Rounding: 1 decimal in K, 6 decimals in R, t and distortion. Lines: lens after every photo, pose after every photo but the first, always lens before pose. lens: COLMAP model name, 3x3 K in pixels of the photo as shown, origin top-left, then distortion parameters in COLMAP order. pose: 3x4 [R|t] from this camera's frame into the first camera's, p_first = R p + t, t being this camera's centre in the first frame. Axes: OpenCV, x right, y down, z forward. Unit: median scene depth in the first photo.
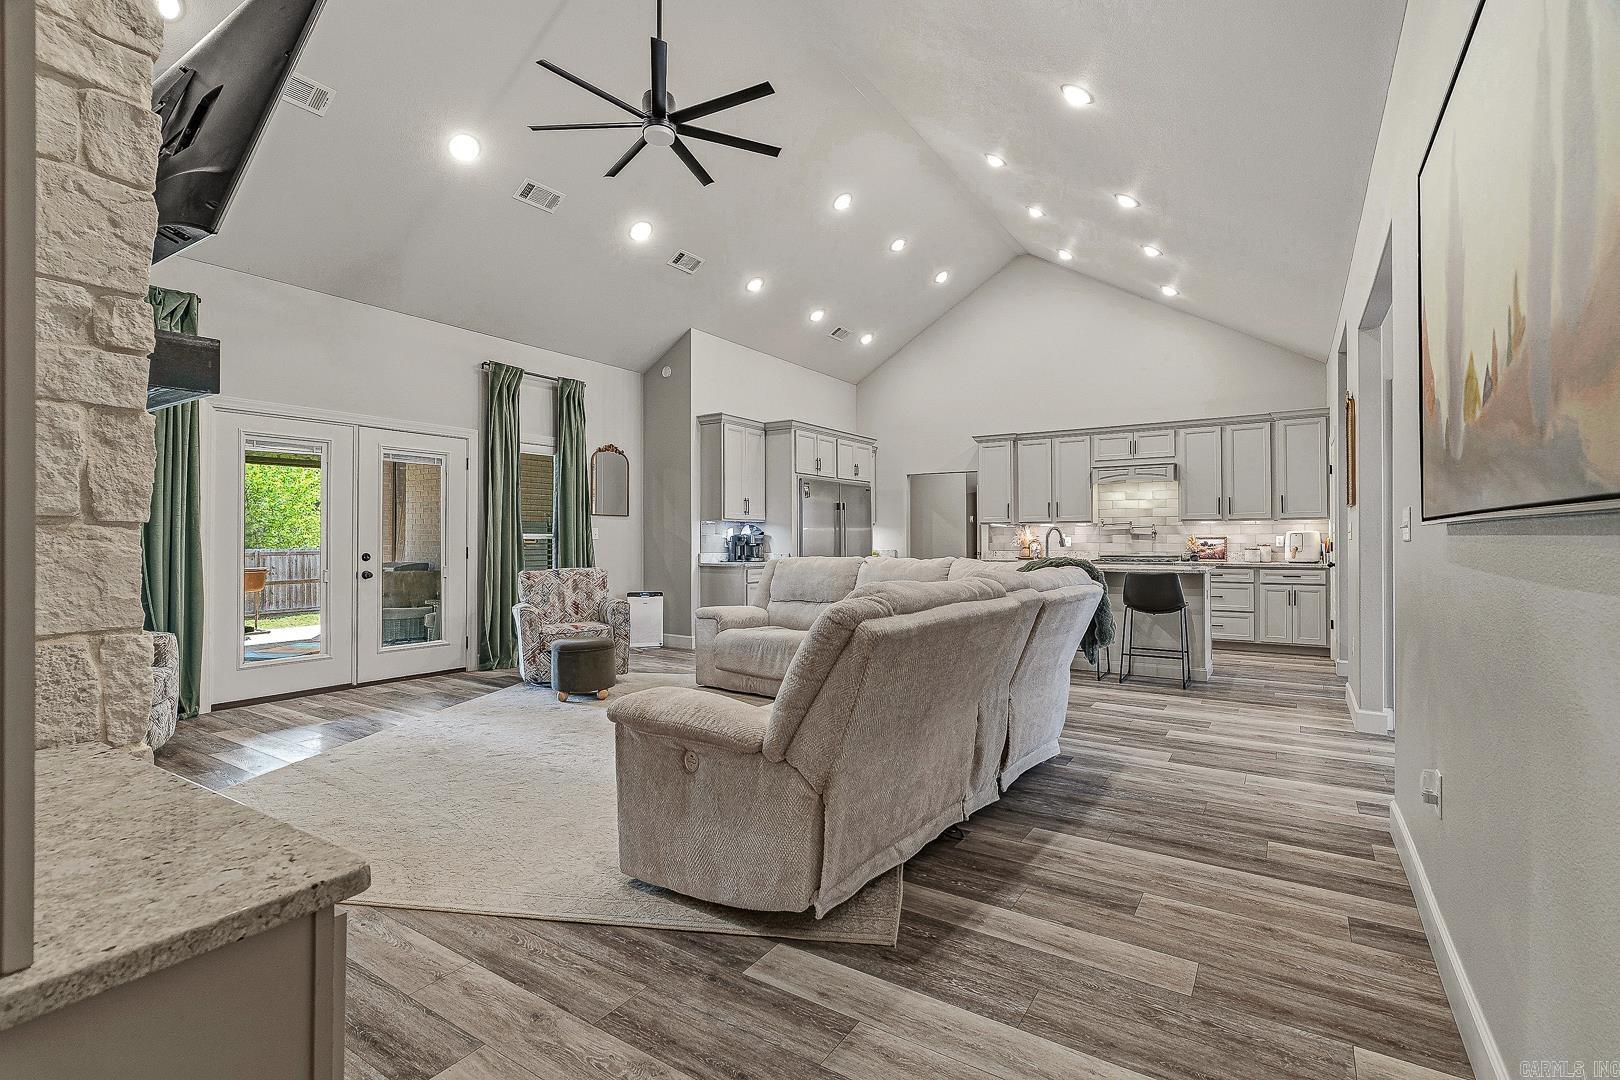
lens RADIAL K [[728.3, 0, 810.0], [0, 728.3, 540.0], [0, 0, 1]] dist [-0.001200, 0.000318]
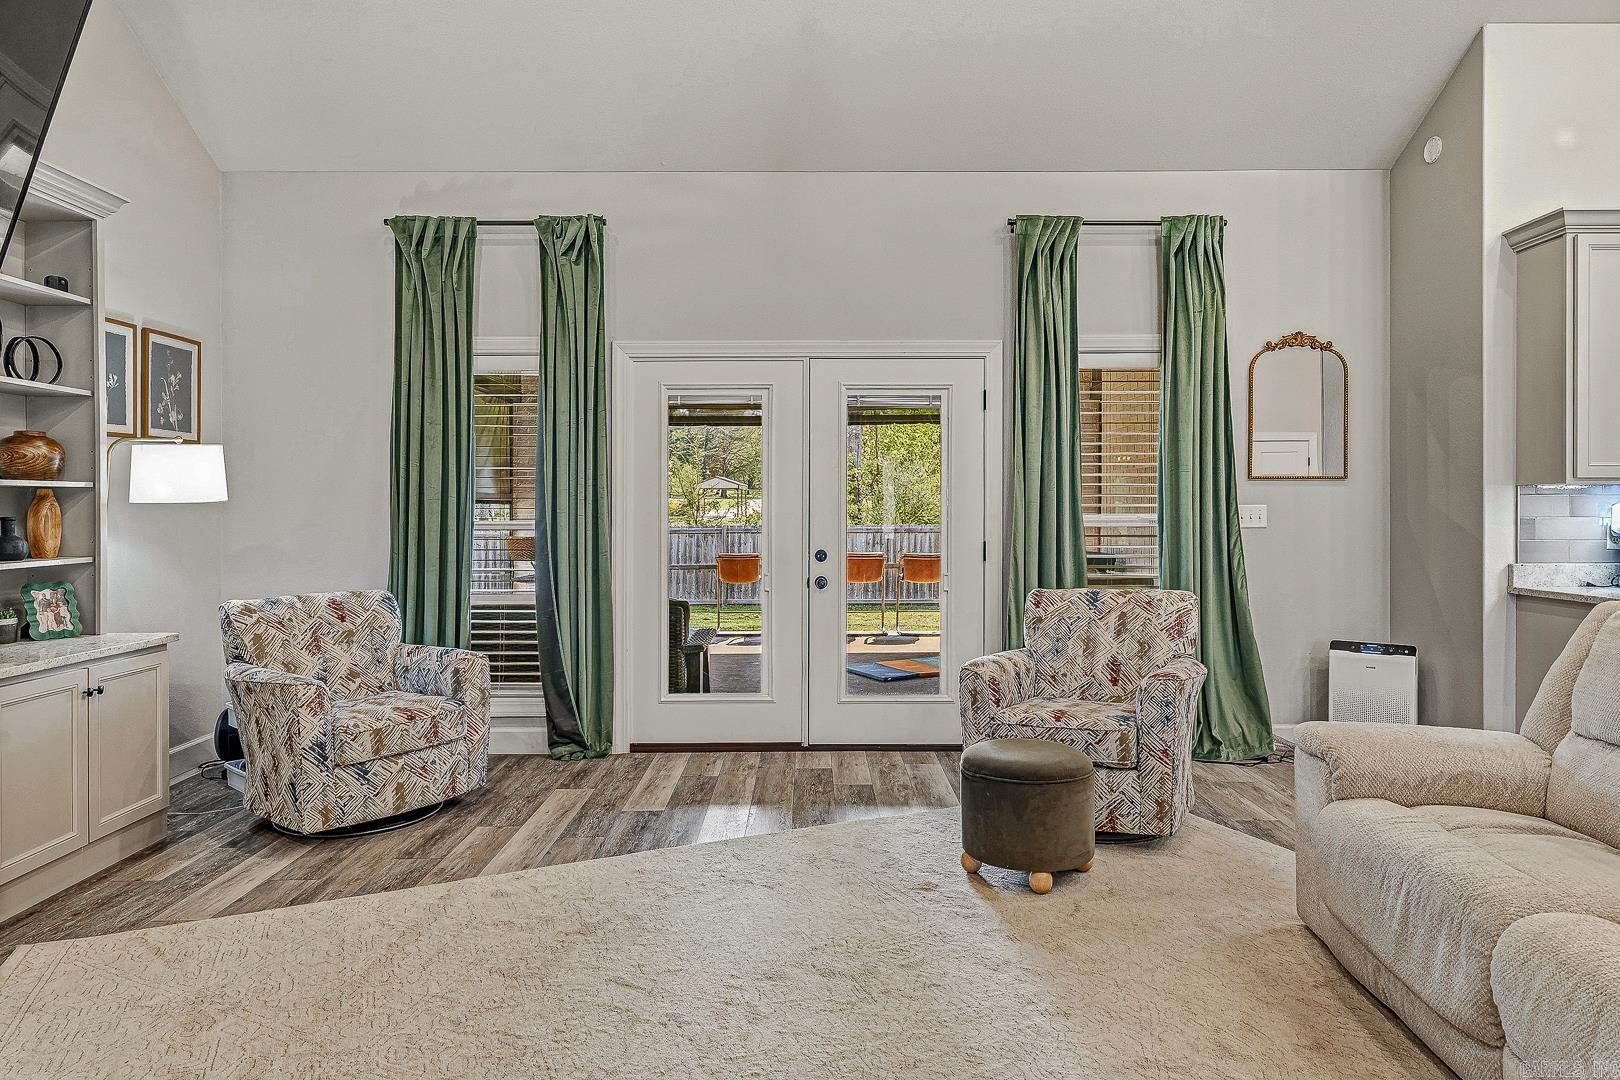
lens RADIAL K [[992.9, 0, 816.8], [0, 992.9, 509.5], [0, 0, 1]] dist [-0.004969, -0.000690]
pose [[0.548579, -0.000393, -0.836098, 0.106242], [0.002308, 0.999997, 0.001045, -0.014362], [0.836095, -0.002503, 0.548579, 0.374798]]
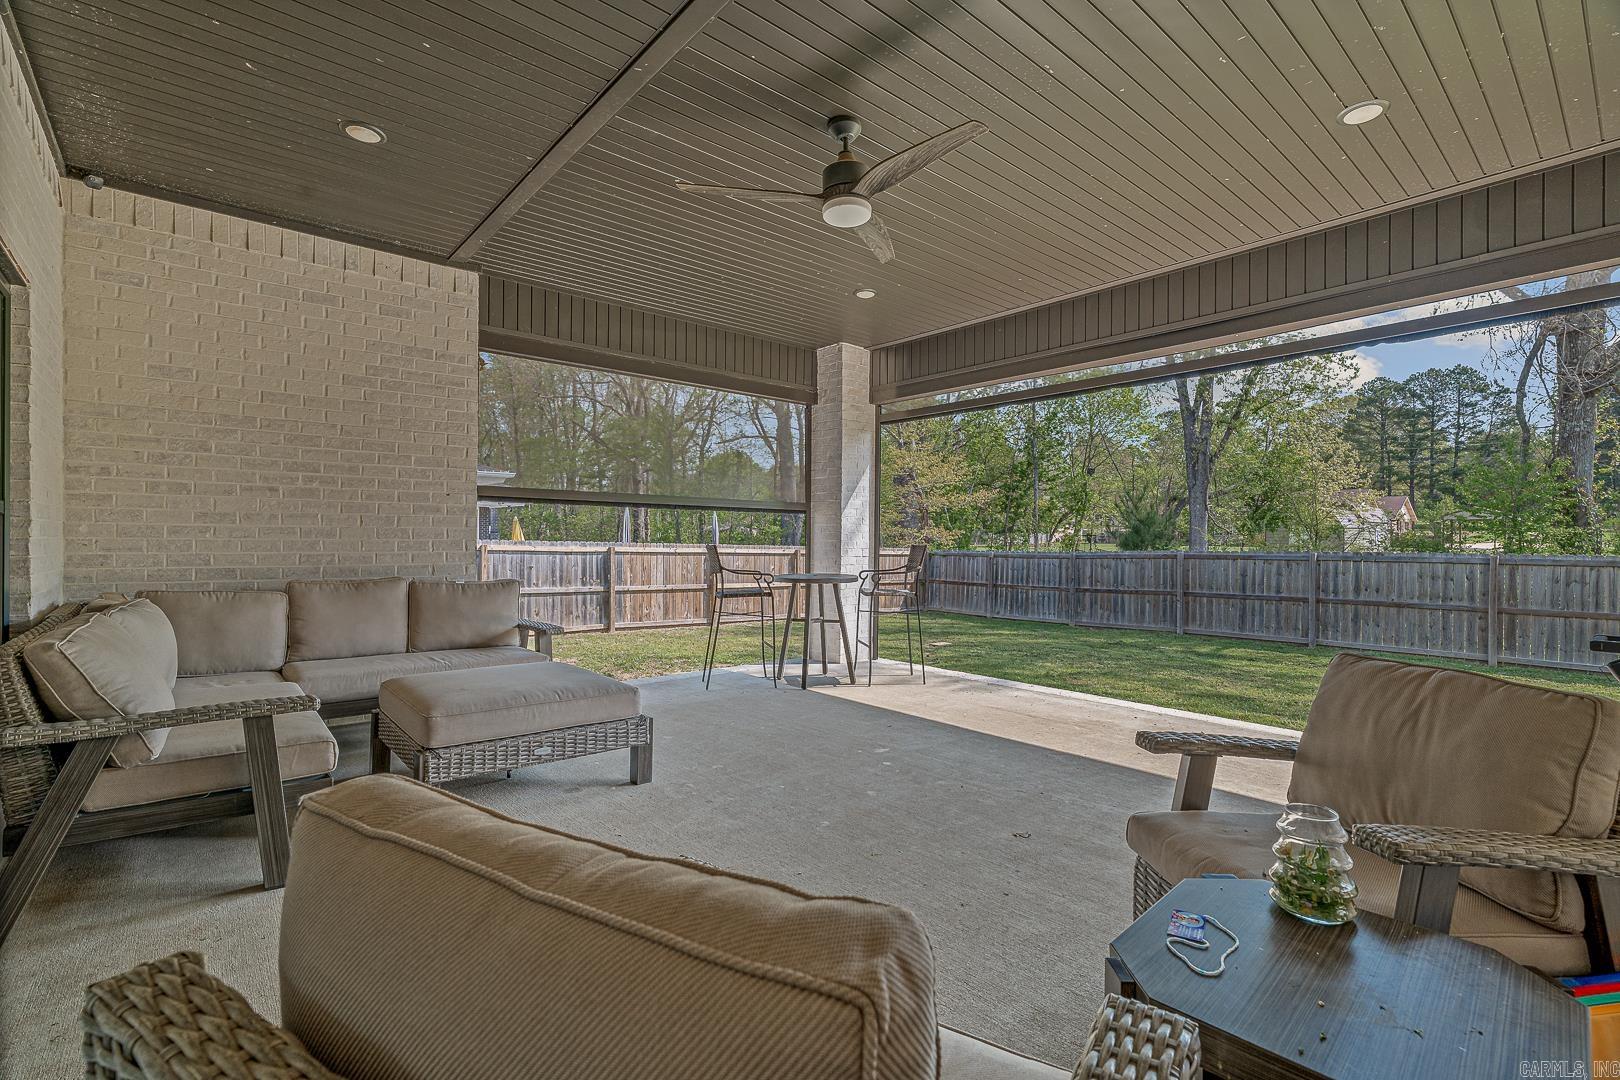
lens RADIAL K [[728.3, 0, 810.0], [0, 728.3, 540.0], [0, 0, 1]] dist [-0.001200, 0.000318]
pose [[-0.286122, 0.000078, -0.958193, -0.382563], [-0.005861, 0.999981, 0.001831, 0.010574], [0.958175, 0.006140, -0.286116, 1.050411]]
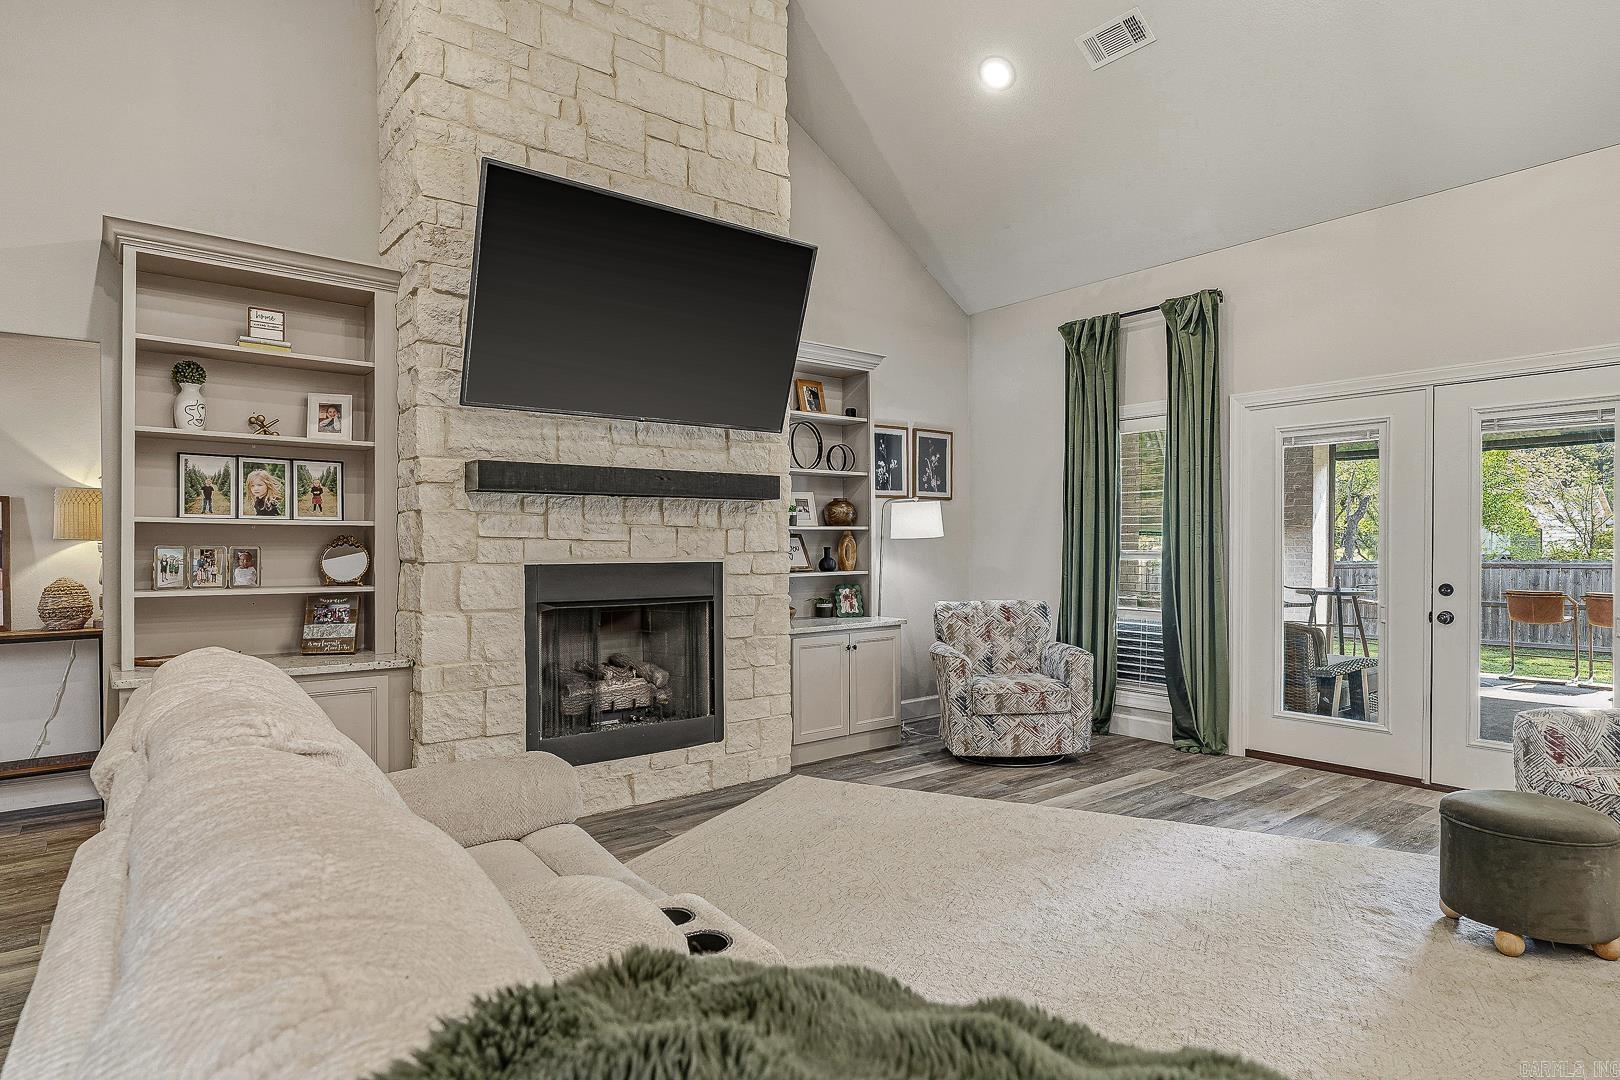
lens RADIAL K [[887.7, 0, 813.2], [0, 887.7, 547.6], [0, 0, 1]] dist [-0.000044, -0.000274]
pose [[-0.310086, 0.006022, -0.950690, 0.223850], [0.004203, 0.999979, 0.004963, -0.014544], [0.950699, -0.002456, -0.310104, 0.533484]]
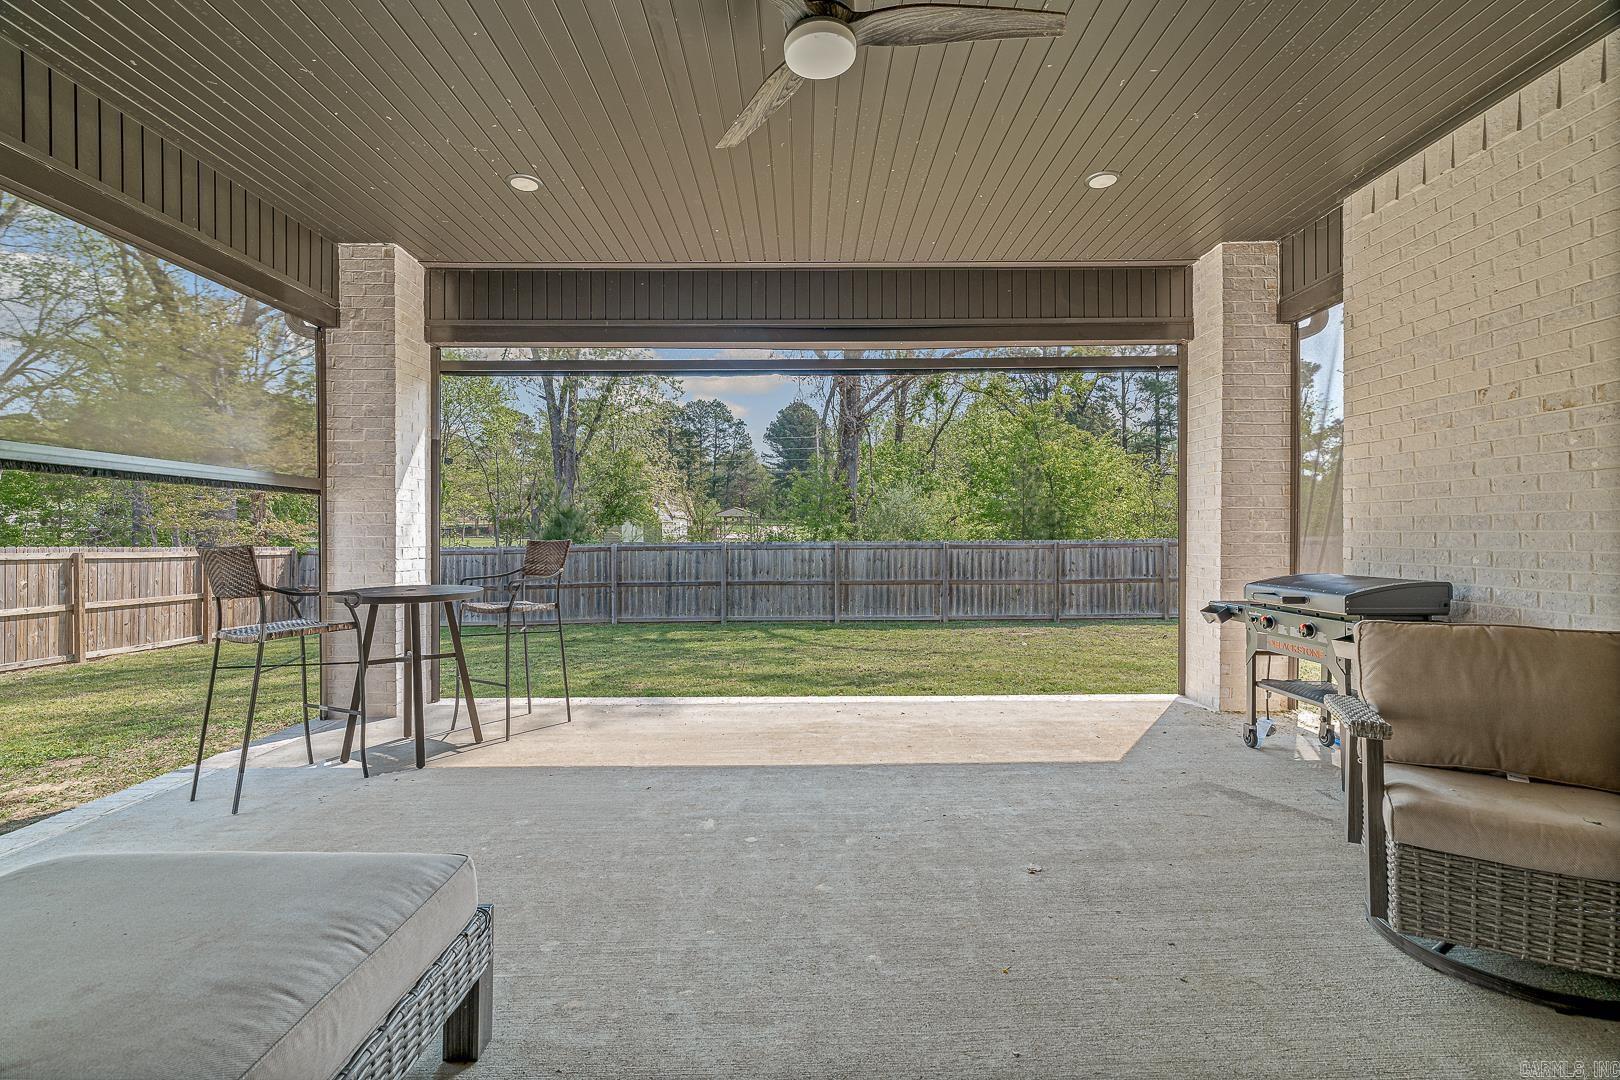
lens RADIAL K [[728.3, 0, 810.0], [0, 728.3, 540.0], [0, 0, 1]] dist [-0.001200, 0.000318]
pose [[0.546455, 0.006061, -0.837467, -0.553329], [0.002574, 0.999957, 0.008917, 0.011179], [0.837484, -0.007029, 0.546416, 0.788564]]
